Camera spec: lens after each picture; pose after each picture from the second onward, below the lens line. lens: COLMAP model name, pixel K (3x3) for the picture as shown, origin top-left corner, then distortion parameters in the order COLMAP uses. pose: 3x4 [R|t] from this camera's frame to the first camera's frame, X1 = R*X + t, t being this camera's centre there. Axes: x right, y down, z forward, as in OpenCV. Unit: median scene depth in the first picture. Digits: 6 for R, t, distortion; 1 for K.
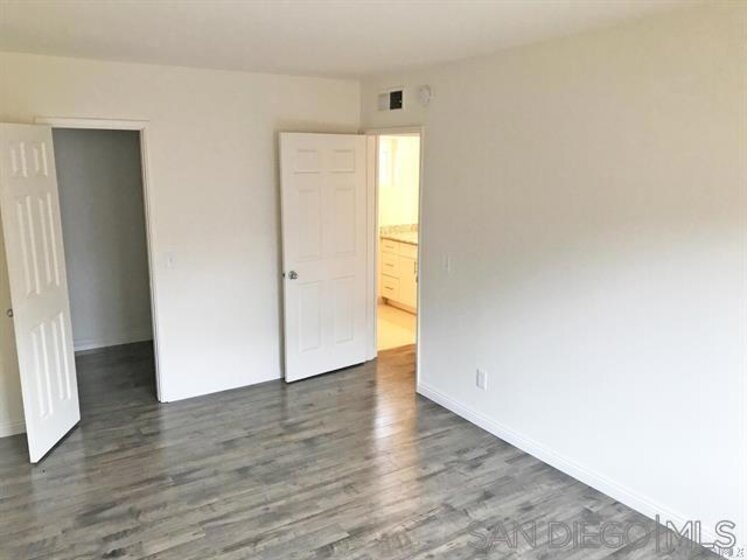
lens RADIAL K [[618.4, 0, 373.5], [0, 618.4, 280.0], [0, 0, 1]] dist [-0.005548, -0.003169]
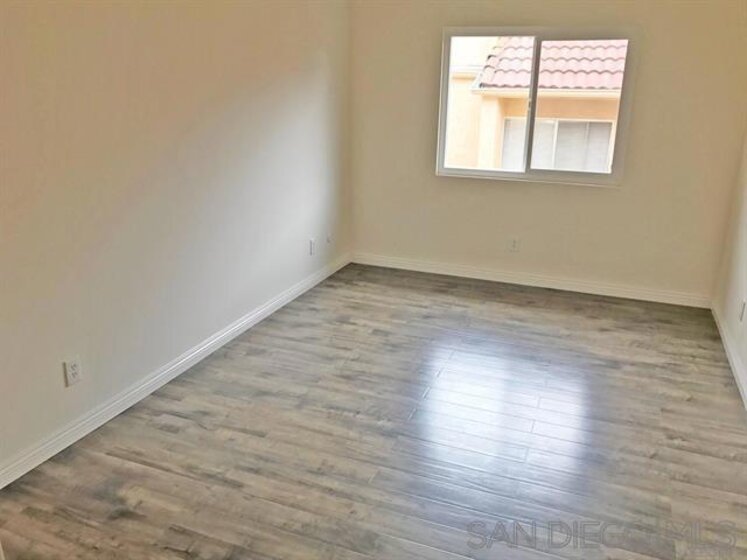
lens RADIAL K [[618.4, 0, 373.5], [0, 618.4, 280.0], [0, 0, 1]] dist [-0.005548, -0.003169]
pose [[-0.587625, -0.258491, 0.766733, -0.593874], [0.150967, 0.895932, 0.417750, -0.186336], [-0.794925, 0.361231, -0.487448, 1.205976]]
